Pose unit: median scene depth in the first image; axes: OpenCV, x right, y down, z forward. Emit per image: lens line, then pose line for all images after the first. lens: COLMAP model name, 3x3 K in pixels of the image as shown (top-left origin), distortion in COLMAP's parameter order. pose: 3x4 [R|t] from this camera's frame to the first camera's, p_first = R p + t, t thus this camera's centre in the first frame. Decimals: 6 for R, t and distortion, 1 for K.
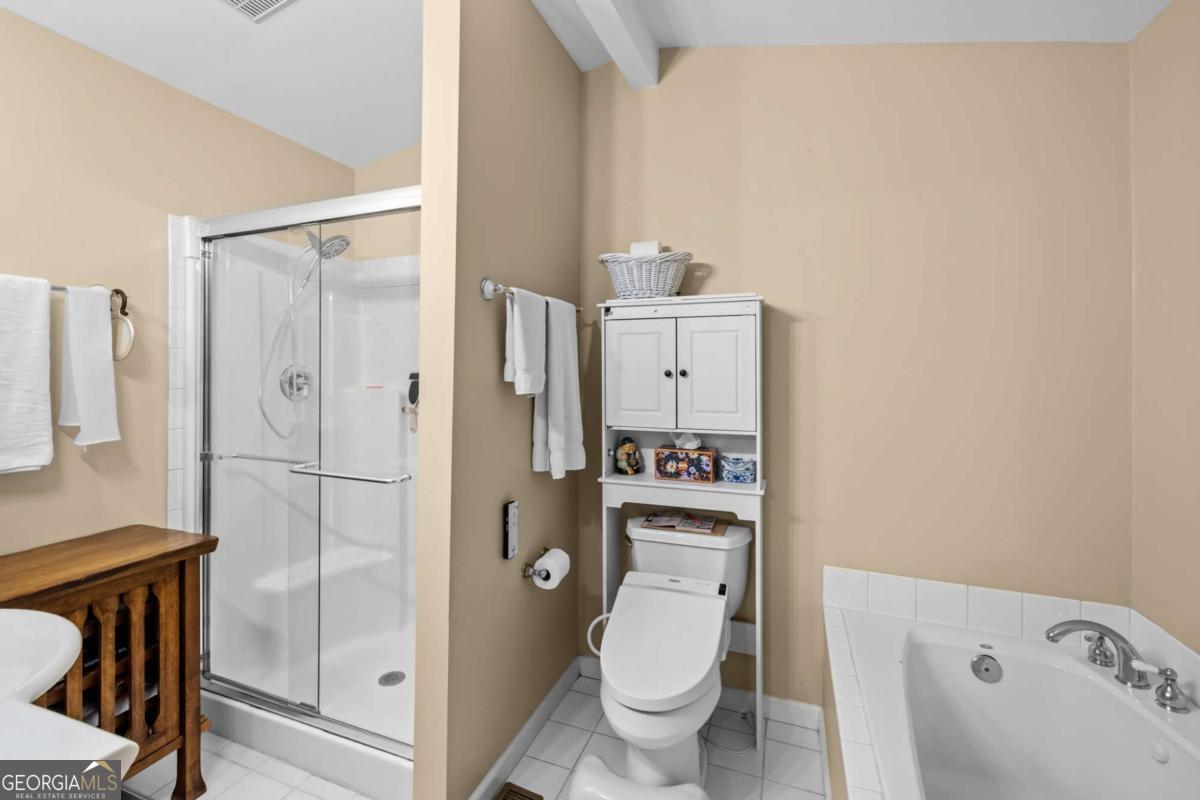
lens RADIAL K [[517.0, 0, 592.5], [0, 517.0, 374.5], [0, 0, 1]] dist [-0.000056, 0.000544]
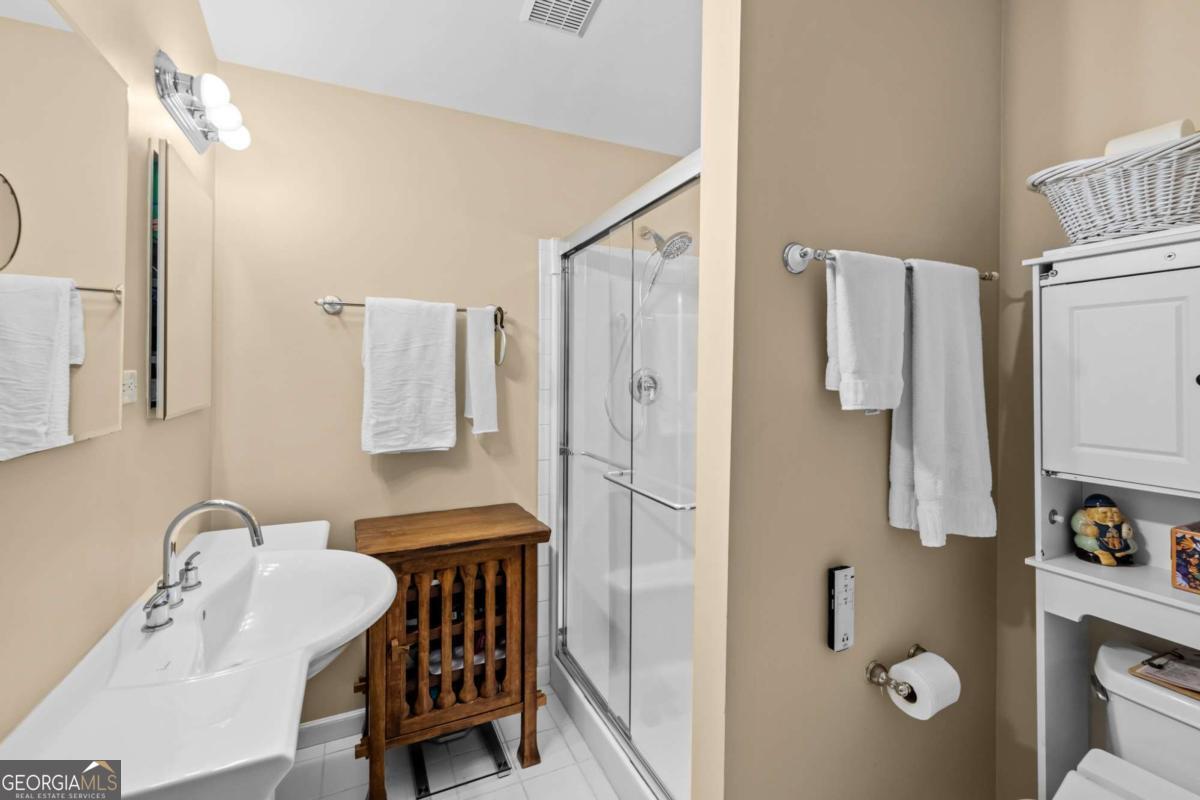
lens RADIAL K [[517.0, 0, 592.5], [0, 517.0, 374.5], [0, 0, 1]] dist [-0.000056, 0.000544]
pose [[0.713652, 0.000371, -0.700501, 0.074181], [-0.005897, 0.999968, -0.005478, -0.001068], [0.700476, 0.008040, 0.713631, 0.248074]]
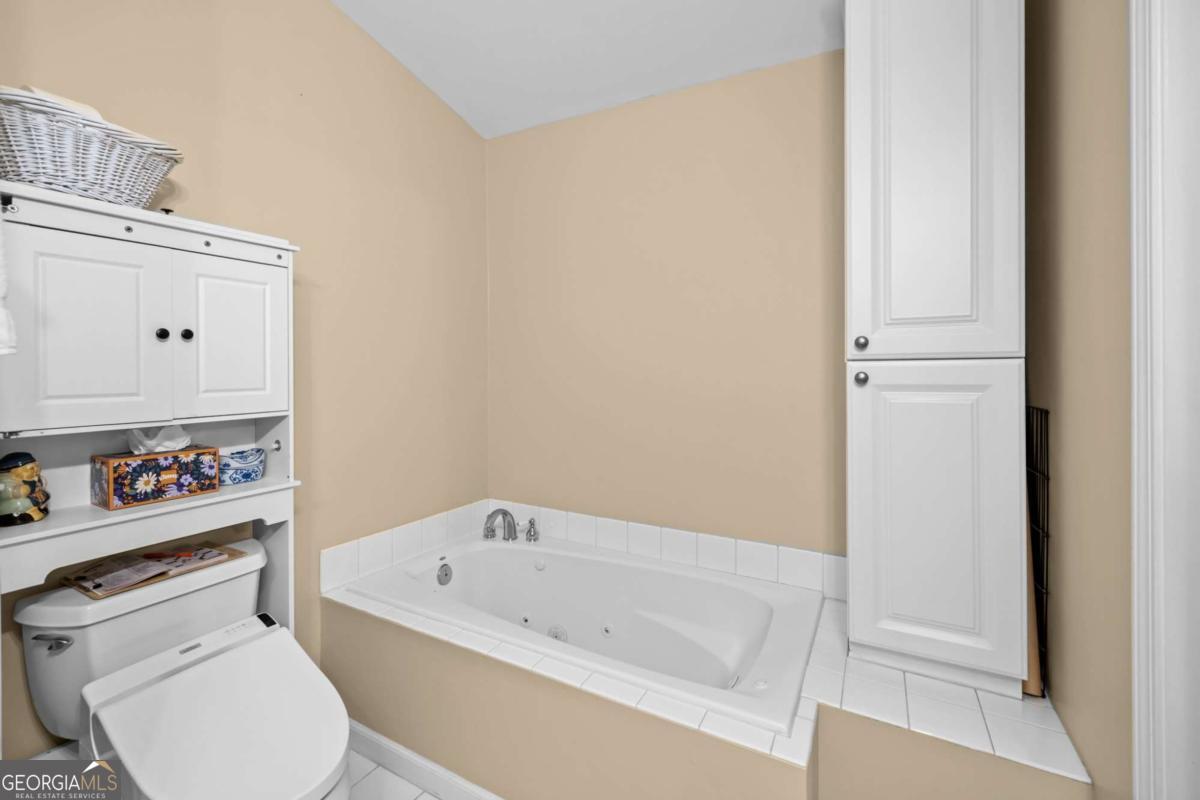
lens RADIAL K [[517.0, 0, 592.5], [0, 517.0, 374.5], [0, 0, 1]] dist [-0.000056, 0.000544]
pose [[0.146957, -0.017365, 0.988990, -0.398215], [0.005980, 0.999843, 0.016667, 0.039956], [-0.989125, 0.003465, 0.147037, 0.379808]]
